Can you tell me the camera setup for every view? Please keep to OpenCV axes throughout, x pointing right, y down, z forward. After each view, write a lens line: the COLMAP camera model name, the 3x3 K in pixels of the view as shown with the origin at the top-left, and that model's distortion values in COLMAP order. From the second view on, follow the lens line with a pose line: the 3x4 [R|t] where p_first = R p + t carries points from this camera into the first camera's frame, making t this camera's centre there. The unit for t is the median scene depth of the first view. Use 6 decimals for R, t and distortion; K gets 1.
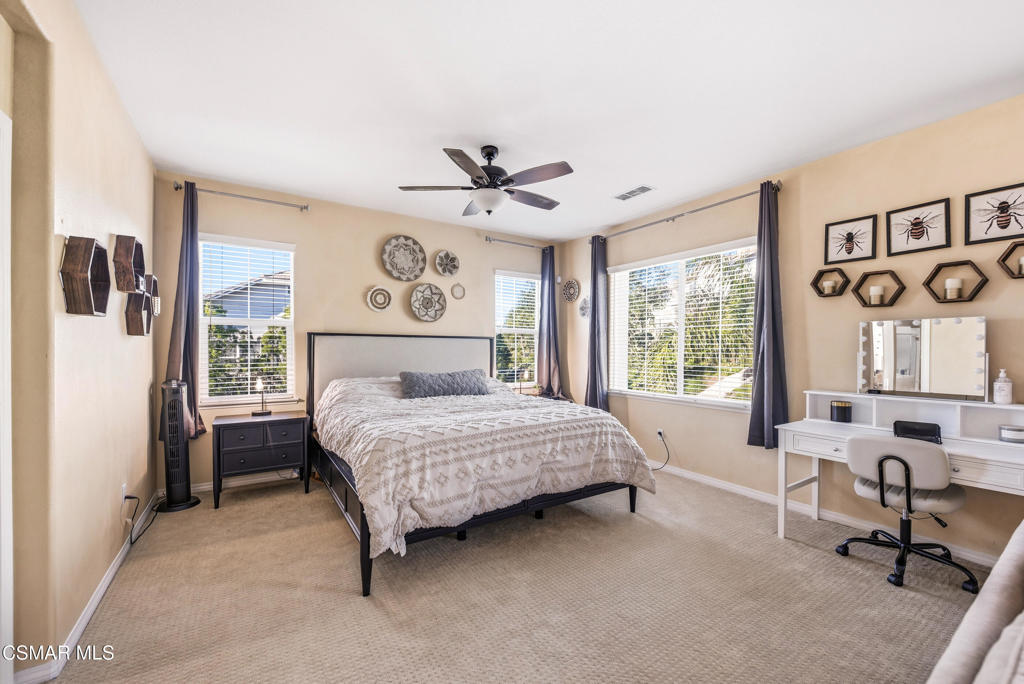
lens RADIAL K [[412.2, 0, 511.9], [0, 412.2, 345.2], [0, 0, 1]] dist [-0.002694, -0.001593]
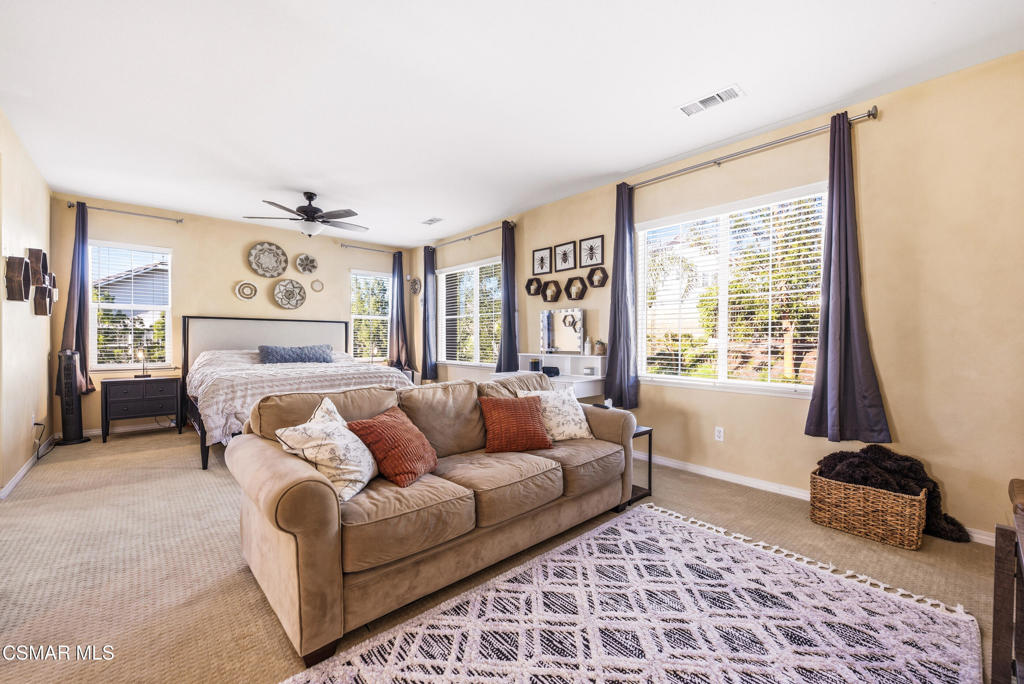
lens RADIAL K [[412.2, 0, 512.0], [0, 412.2, 337.3], [0, 0, 1]] dist [-0.002694, -0.001593]
pose [[0.987684, -0.000371, 0.156460, 0.385667], [-0.000310, 0.999991, 0.004328, 0.035917], [-0.156460, -0.004323, 0.987675, -0.529308]]
